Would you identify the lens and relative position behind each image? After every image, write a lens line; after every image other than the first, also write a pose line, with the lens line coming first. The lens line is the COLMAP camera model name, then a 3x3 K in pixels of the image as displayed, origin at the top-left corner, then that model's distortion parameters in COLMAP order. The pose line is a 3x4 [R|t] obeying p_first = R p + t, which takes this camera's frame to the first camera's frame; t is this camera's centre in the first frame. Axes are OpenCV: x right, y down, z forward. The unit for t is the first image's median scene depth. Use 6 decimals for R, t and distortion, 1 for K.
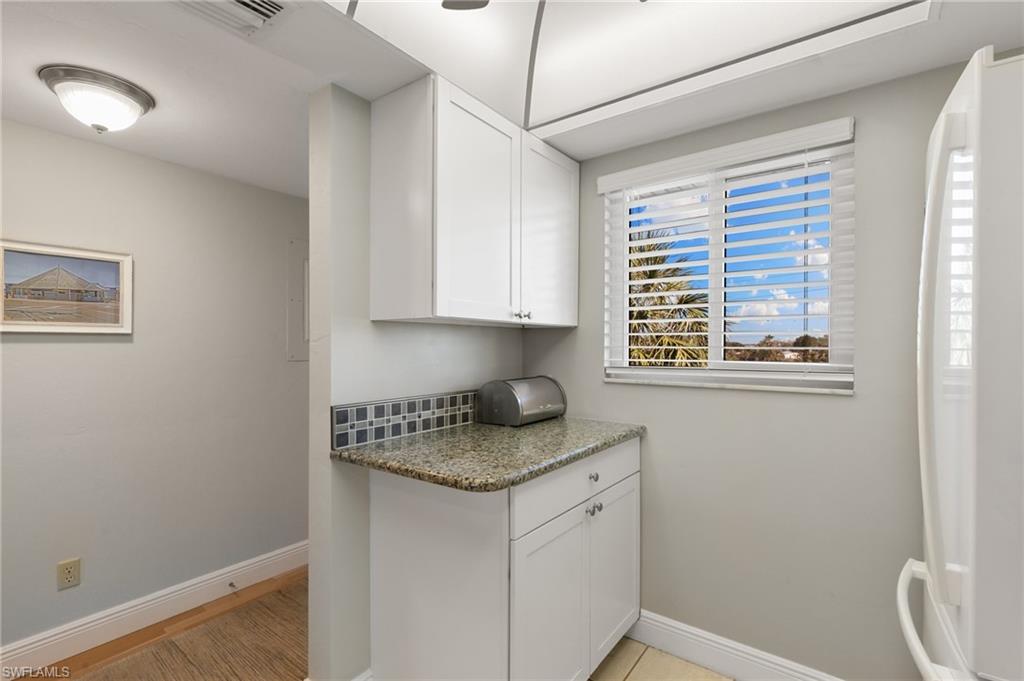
lens RADIAL K [[474.5, 0, 506.5], [0, 474.5, 343.4], [0, 0, 1]] dist [-0.014491, 0.000625]
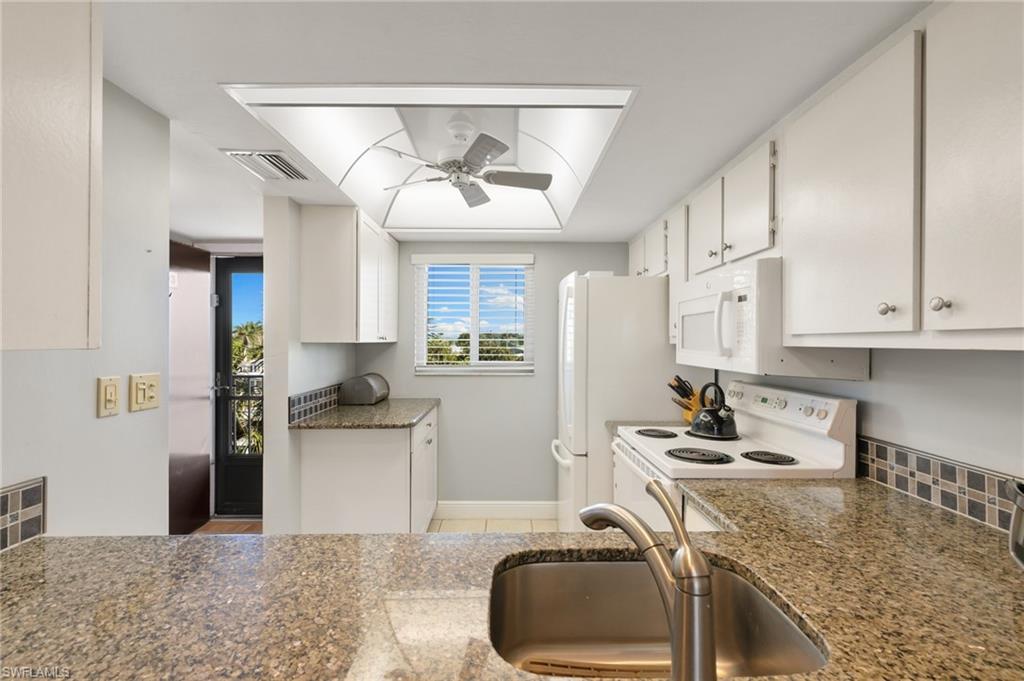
lens RADIAL K [[456.3, 0, 512.7], [0, 456.3, 340.0], [0, 0, 1]] dist [0.012068, -0.003661]
pose [[0.789246, 0.001539, 0.614076, -0.588435], [-0.003244, 0.999993, 0.001664, -0.054127], [-0.614069, -0.003305, 0.789246, -0.571412]]
